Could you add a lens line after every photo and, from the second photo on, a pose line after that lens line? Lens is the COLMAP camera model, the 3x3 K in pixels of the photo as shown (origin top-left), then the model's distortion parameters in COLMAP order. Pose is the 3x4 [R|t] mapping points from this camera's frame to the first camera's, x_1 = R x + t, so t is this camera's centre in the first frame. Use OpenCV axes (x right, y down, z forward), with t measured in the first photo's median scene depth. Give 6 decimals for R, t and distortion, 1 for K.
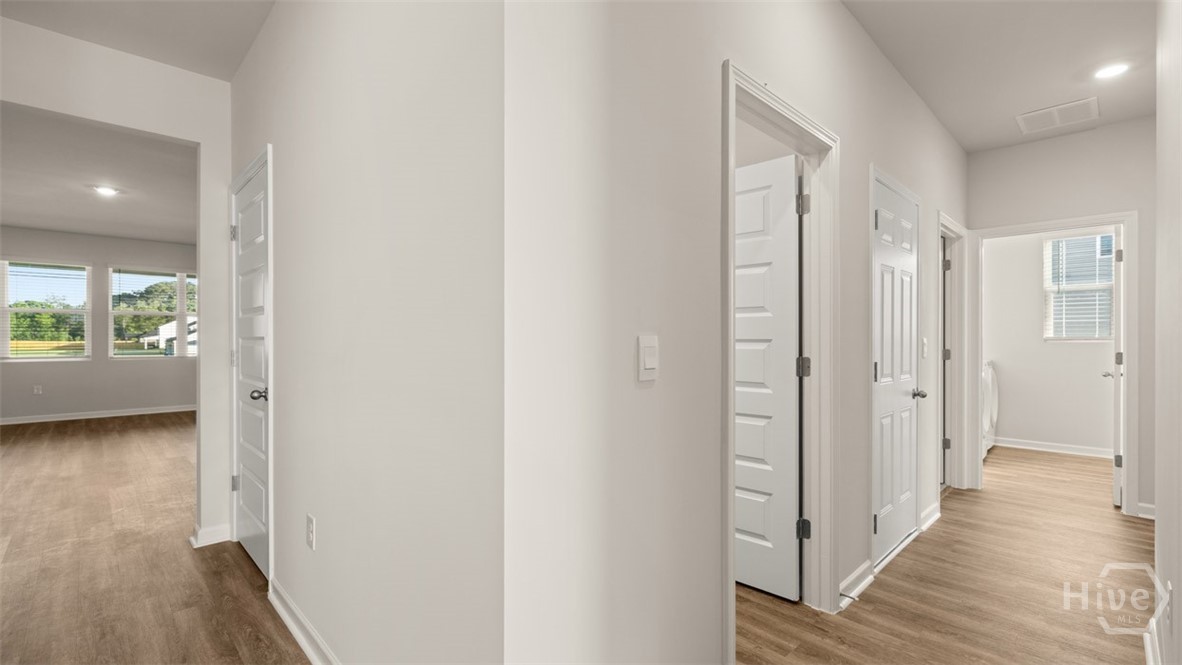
lens RADIAL K [[515.3, 0, 587.5], [0, 515.3, 339.4], [0, 0, 1]] dist [-0.001063, -0.000127]
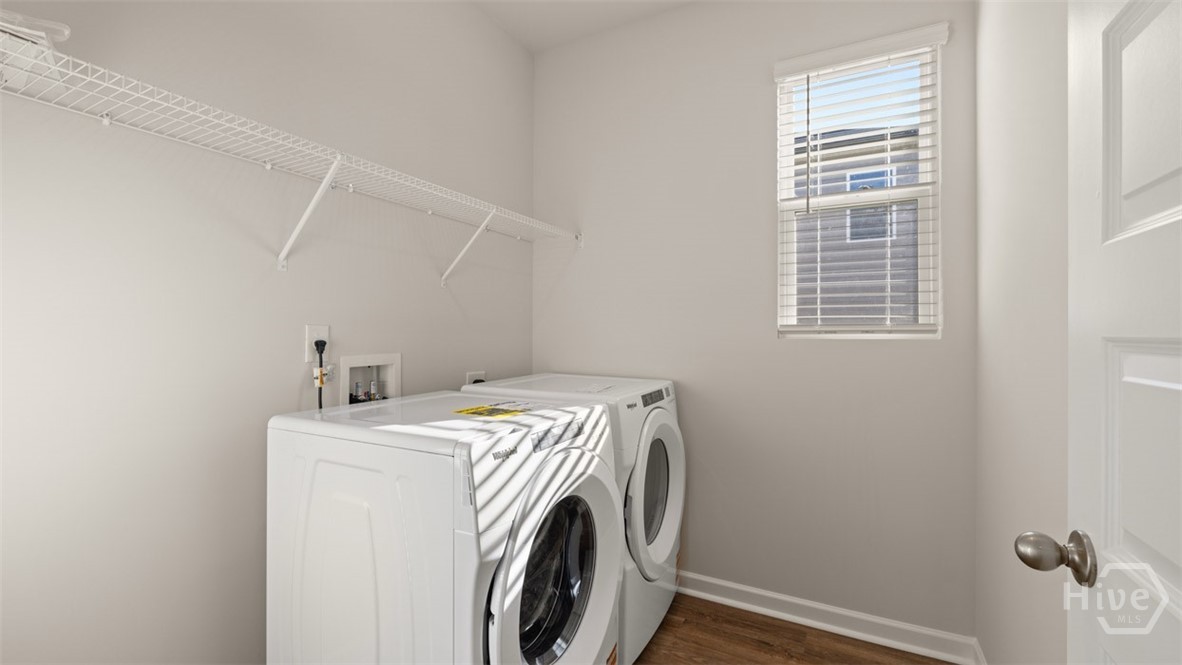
lens RADIAL K [[493.3, 0, 588.9], [0, 493.3, 333.5], [0, 0, 1]] dist [-0.001159, -0.000094]
pose [[0.952431, -0.002850, 0.304742, 0.631254], [0.003332, 0.999994, -0.001061, 0.002035], [-0.304737, 0.002026, 0.952434, 0.680952]]
